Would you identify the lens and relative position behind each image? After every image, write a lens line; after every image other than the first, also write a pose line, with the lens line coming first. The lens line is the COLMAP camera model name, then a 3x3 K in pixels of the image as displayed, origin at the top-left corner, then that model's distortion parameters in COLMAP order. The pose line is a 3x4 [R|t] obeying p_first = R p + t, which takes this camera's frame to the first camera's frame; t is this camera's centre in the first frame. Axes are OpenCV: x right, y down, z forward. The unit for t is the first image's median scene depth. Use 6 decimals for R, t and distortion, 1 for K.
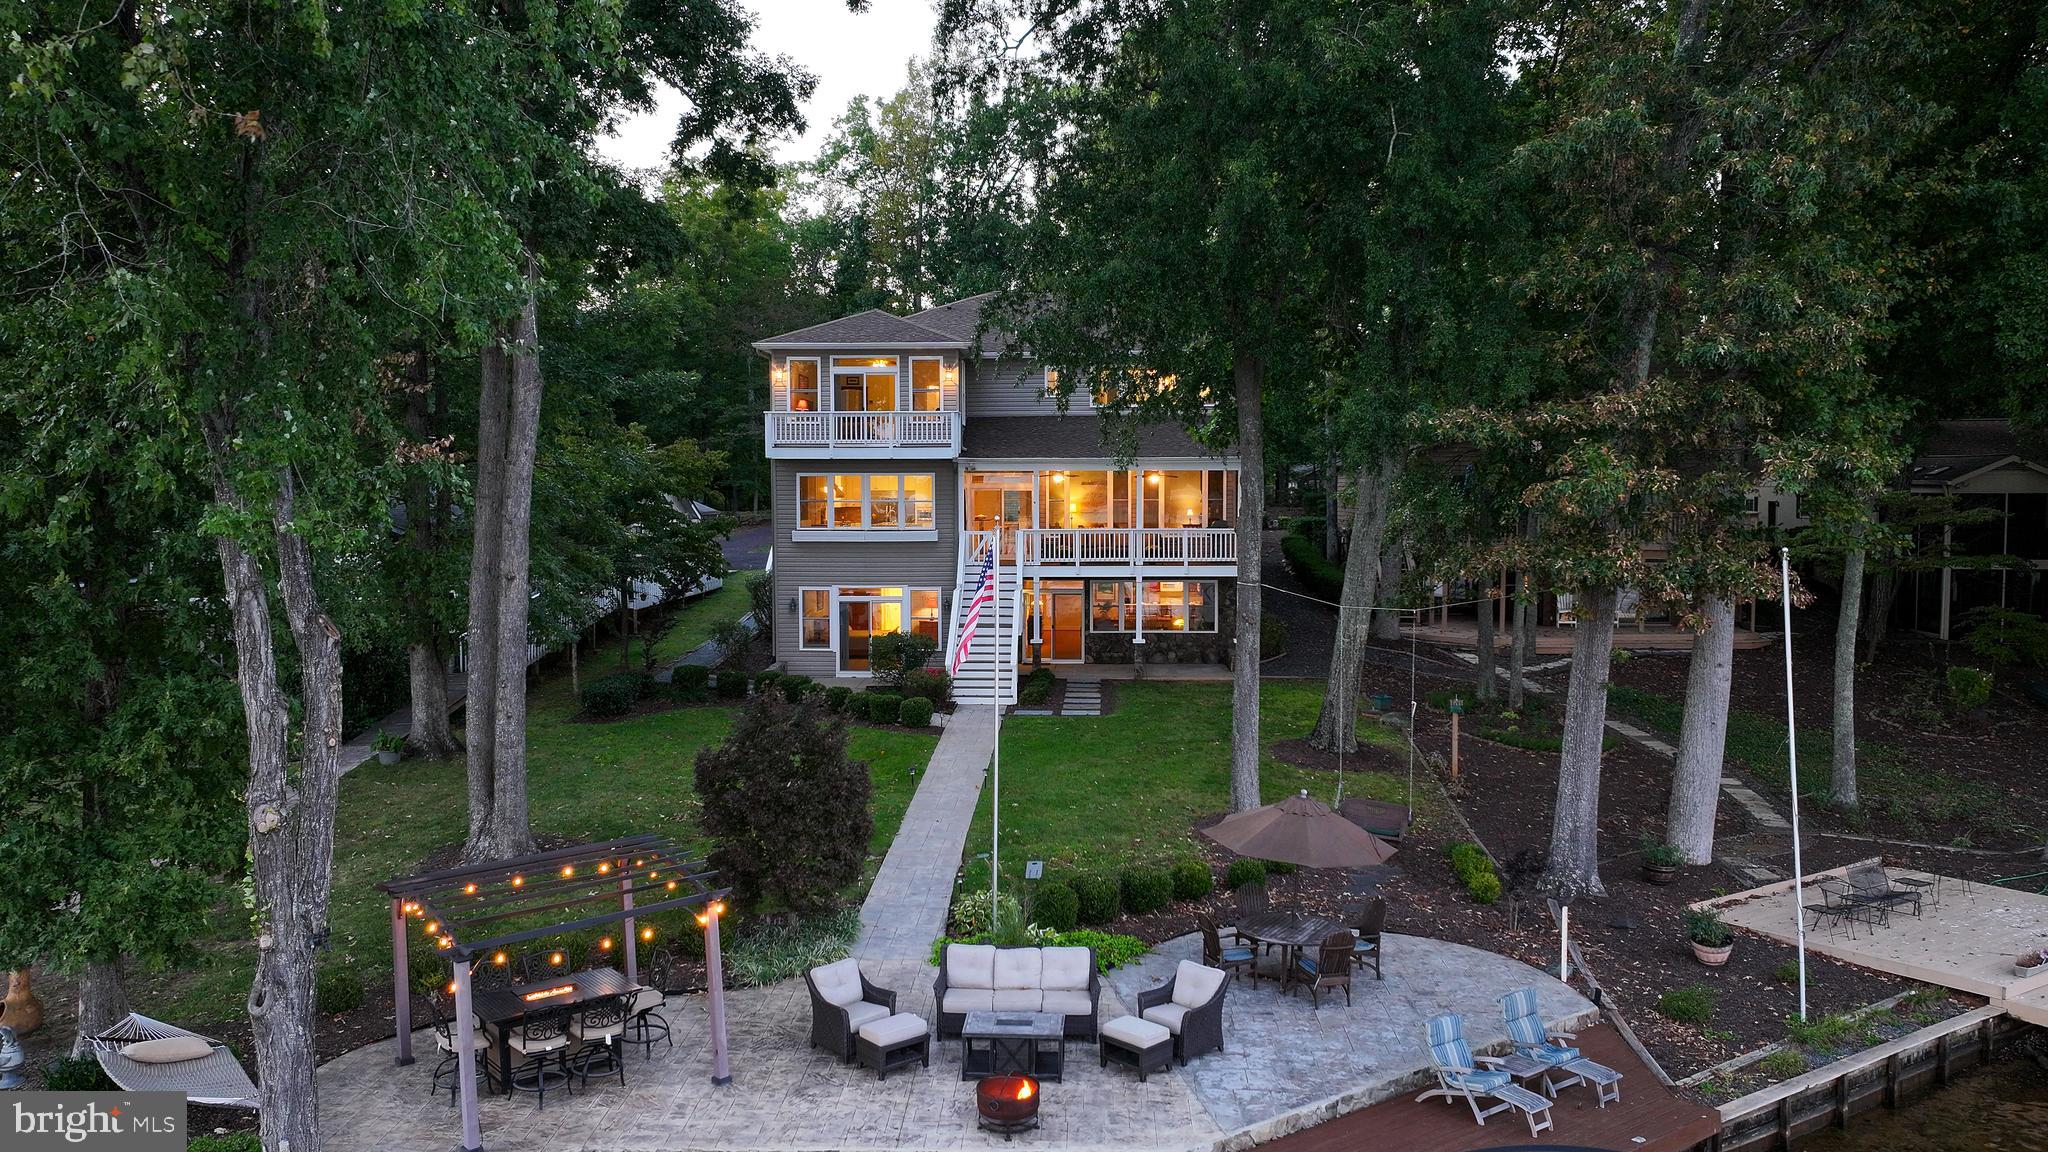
lens RADIAL K [[1432.2, 0, 1050.5], [0, 1432.2, 571.8], [0, 0, 1]] dist [0.002945, 0.001803]
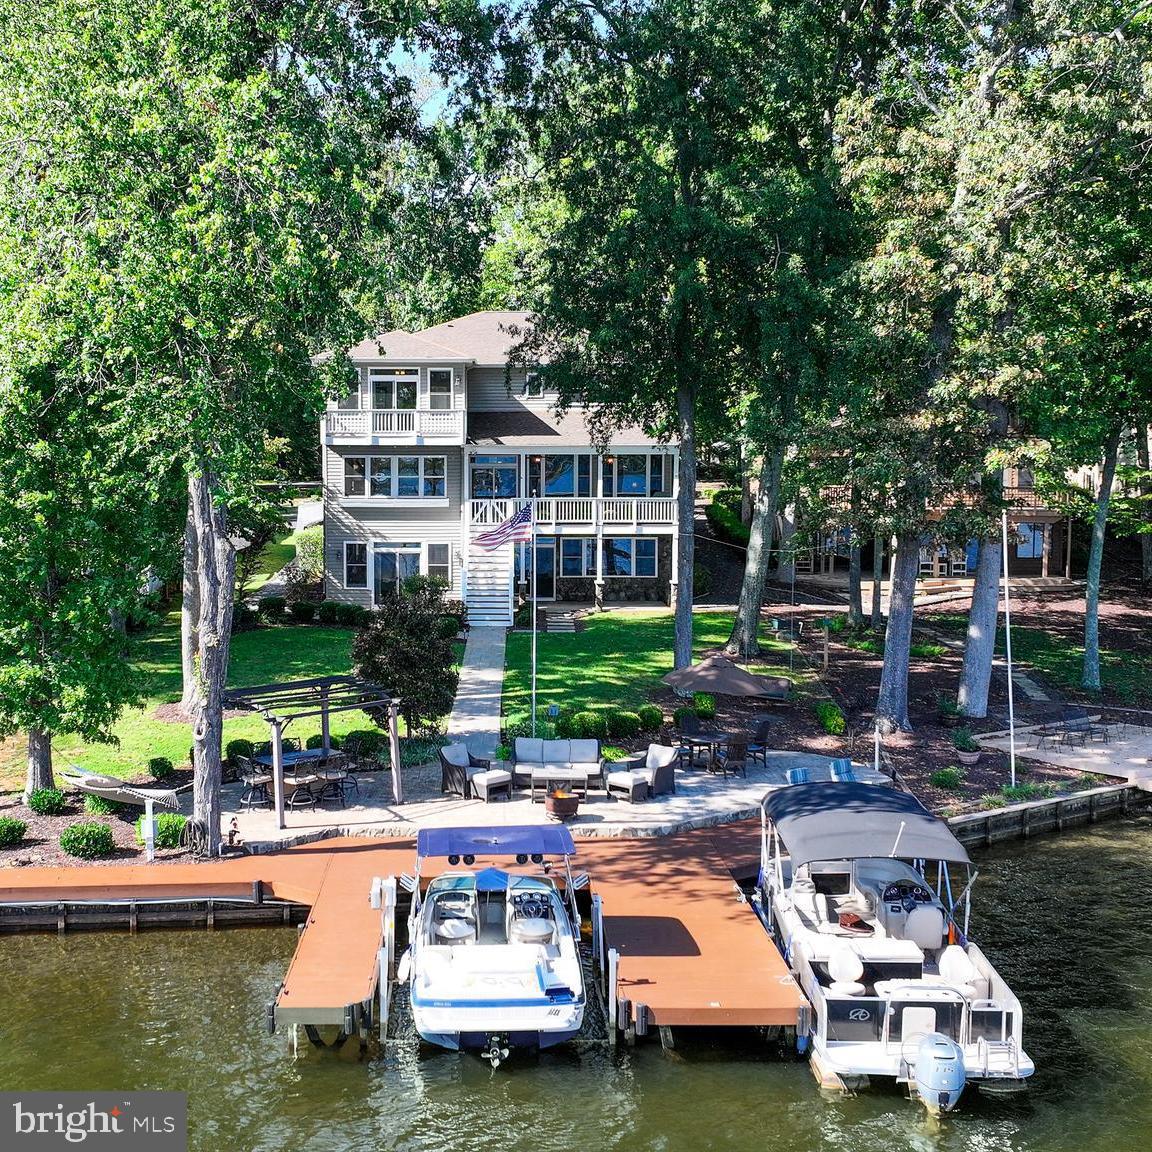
lens RADIAL K [[1430.6, 0, 496.9], [0, 1430.6, 578.6], [0, 0, 1]] dist [-0.006484, -0.008561]
pose [[0.999834, 0.000646, 0.018230, -0.076651], [-0.001120, 0.999662, 0.025984, 0.013785], [-0.018207, -0.026000, 0.999496, -0.437497]]
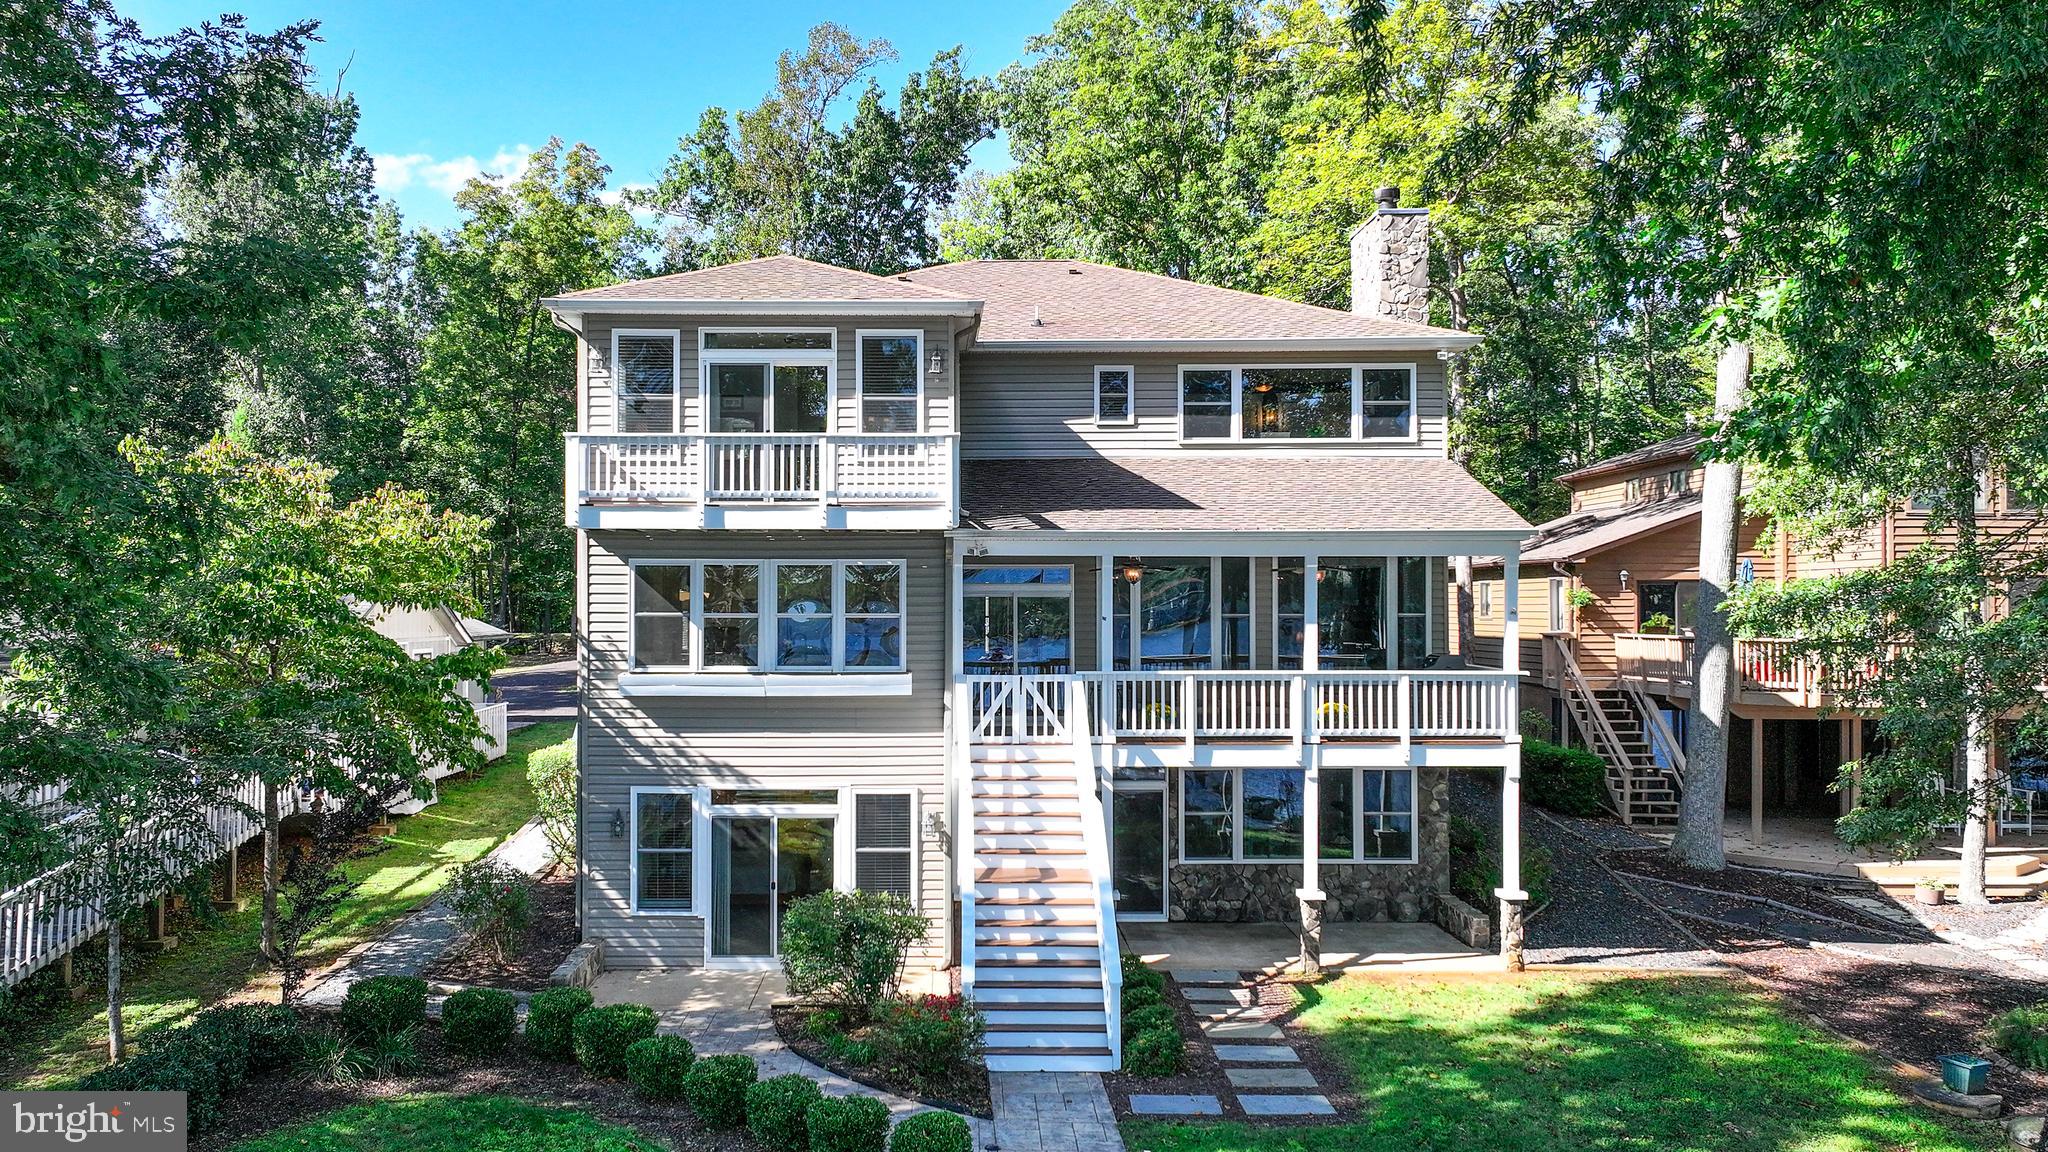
lens RADIAL K [[1432.3, 0, 934.6], [0, 1432.3, 615.2], [0, 0, 1]] dist [-0.001722, -0.000094]
pose [[0.999432, 0.001682, 0.033645, -0.115402], [0.000115, 0.998577, -0.053325, -0.030140], [-0.033687, 0.053299, 0.998010, 0.657033]]
